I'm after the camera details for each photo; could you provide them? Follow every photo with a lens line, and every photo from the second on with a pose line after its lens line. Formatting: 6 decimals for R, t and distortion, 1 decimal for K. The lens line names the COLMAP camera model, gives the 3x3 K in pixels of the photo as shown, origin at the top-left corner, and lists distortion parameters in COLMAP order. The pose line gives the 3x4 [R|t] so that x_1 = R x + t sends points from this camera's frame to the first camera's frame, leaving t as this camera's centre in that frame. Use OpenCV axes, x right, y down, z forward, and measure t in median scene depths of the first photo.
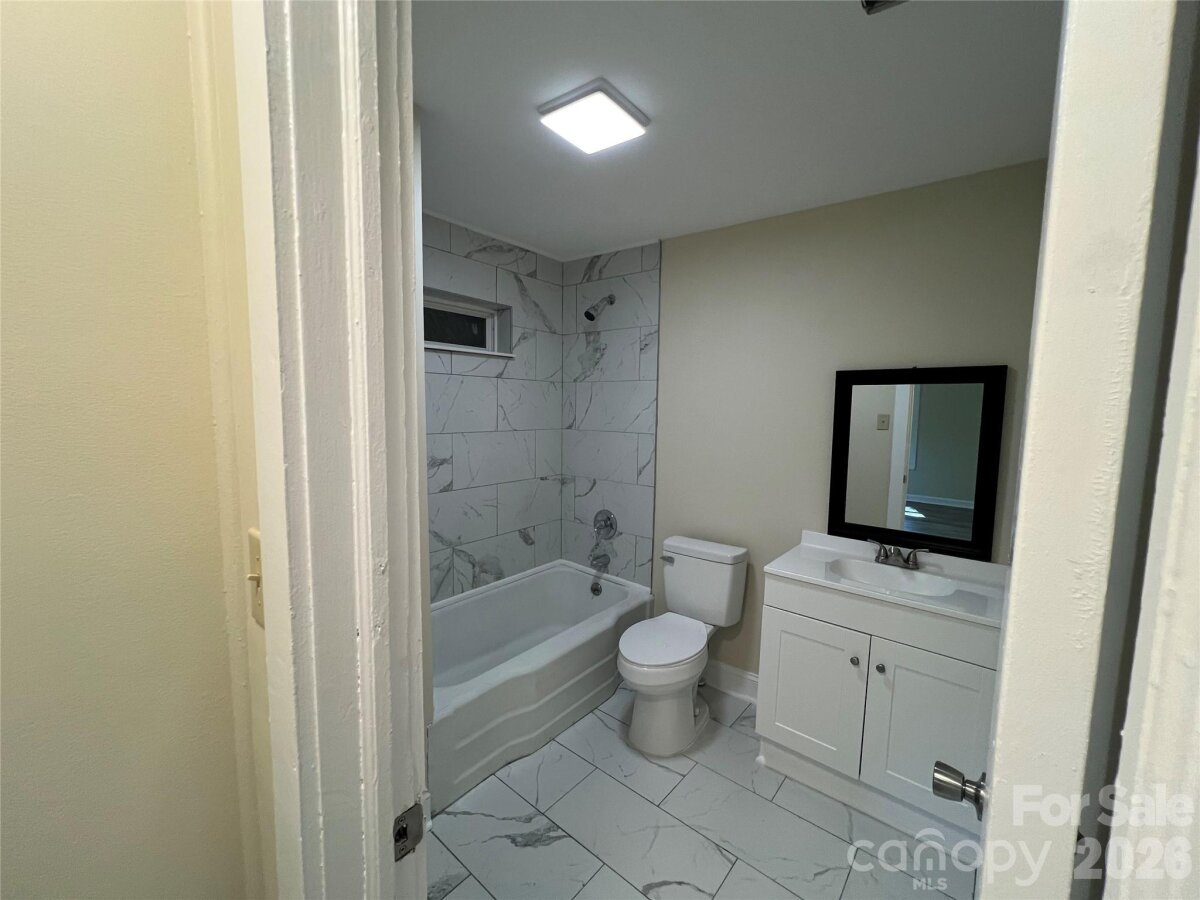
lens RADIAL K [[486.1, 0, 595.7], [0, 486.1, 450.0], [0, 0, 1]] dist [-0.001969, -0.000094]
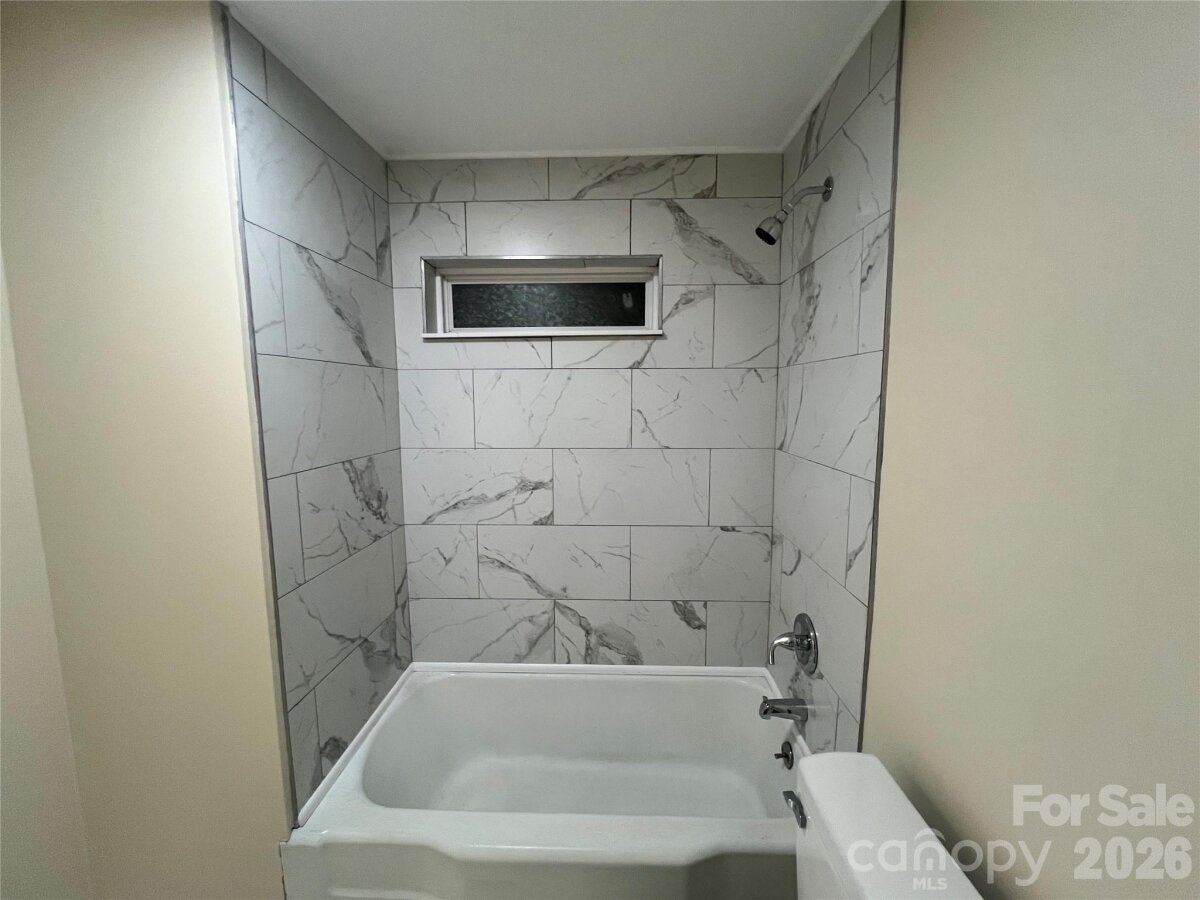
lens RADIAL K [[486.1, 0, 599.8], [0, 486.1, 447.8], [0, 0, 1]] dist [-0.001969, -0.000094]
pose [[0.594231, 0.070023, -0.801241, 0.311451], [-0.061003, 0.997257, 0.041912, -0.065139], [0.801978, 0.023972, 0.596872, 0.565912]]
